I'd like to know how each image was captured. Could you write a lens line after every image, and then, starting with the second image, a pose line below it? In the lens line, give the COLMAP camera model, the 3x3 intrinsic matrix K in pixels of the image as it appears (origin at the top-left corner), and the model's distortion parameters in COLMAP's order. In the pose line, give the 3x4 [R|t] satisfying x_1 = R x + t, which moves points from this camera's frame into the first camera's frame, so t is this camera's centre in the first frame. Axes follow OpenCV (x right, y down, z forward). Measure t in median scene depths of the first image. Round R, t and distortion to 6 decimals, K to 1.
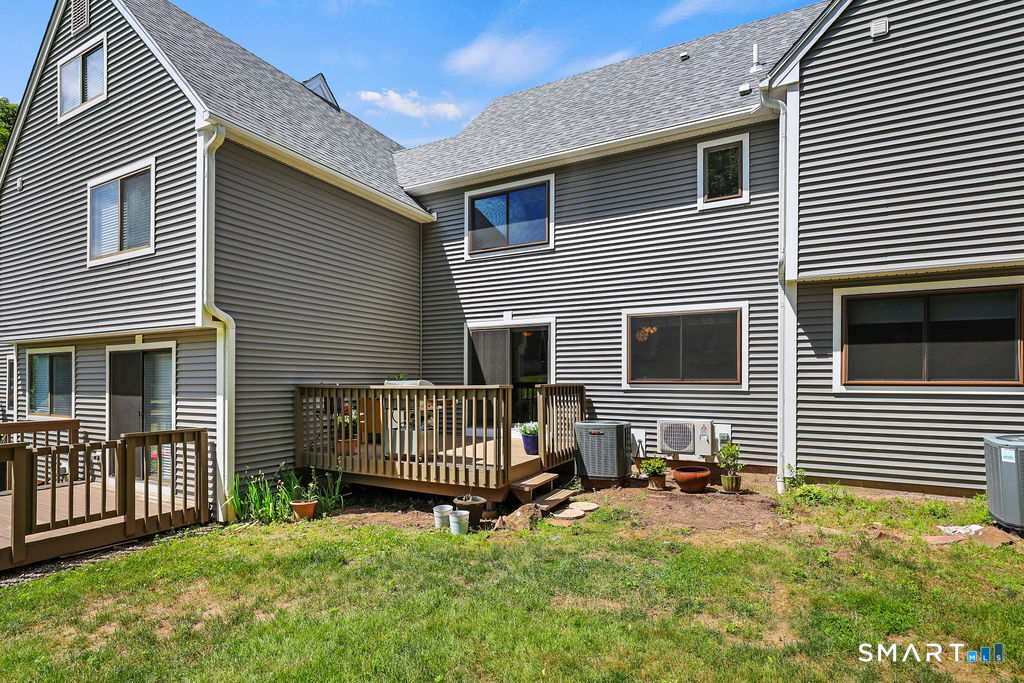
lens RADIAL K [[505.1, 0, 512.2], [0, 505.1, 378.8], [0, 0, 1]] dist [-0.000593, 0.000459]
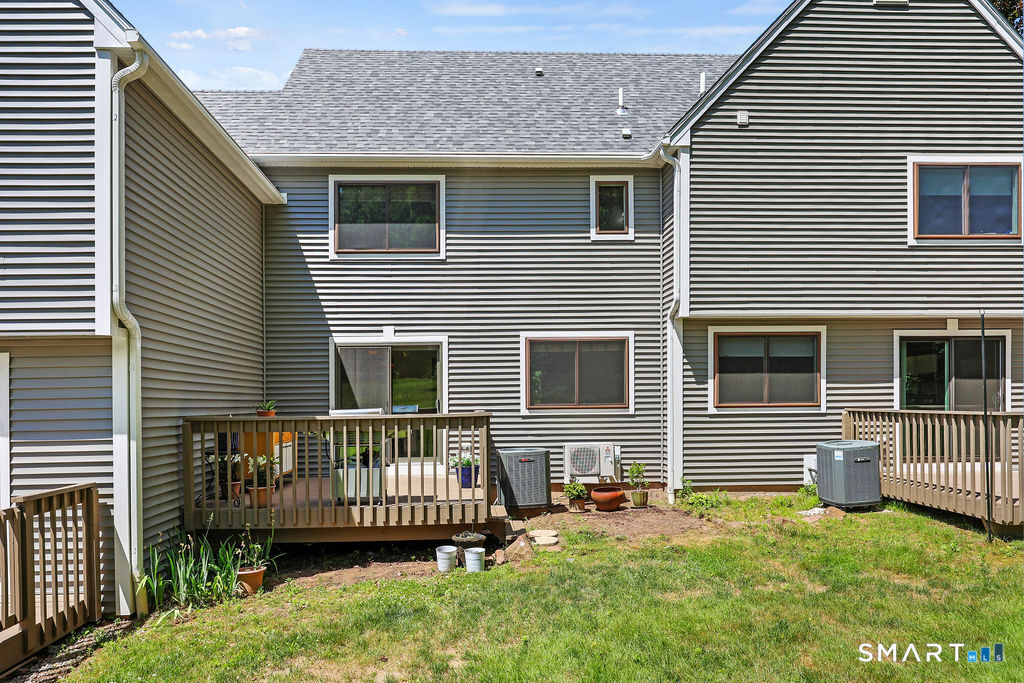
lens RADIAL K [[644.5, 0, 510.3], [0, 644.5, 406.0], [0, 0, 1]] dist [0.001380, 0.000527]
pose [[0.847849, -0.012413, 0.530092, -0.542966], [0.010452, 0.999923, 0.006698, -0.006040], [-0.530134, -0.000138, 0.847914, -0.033714]]
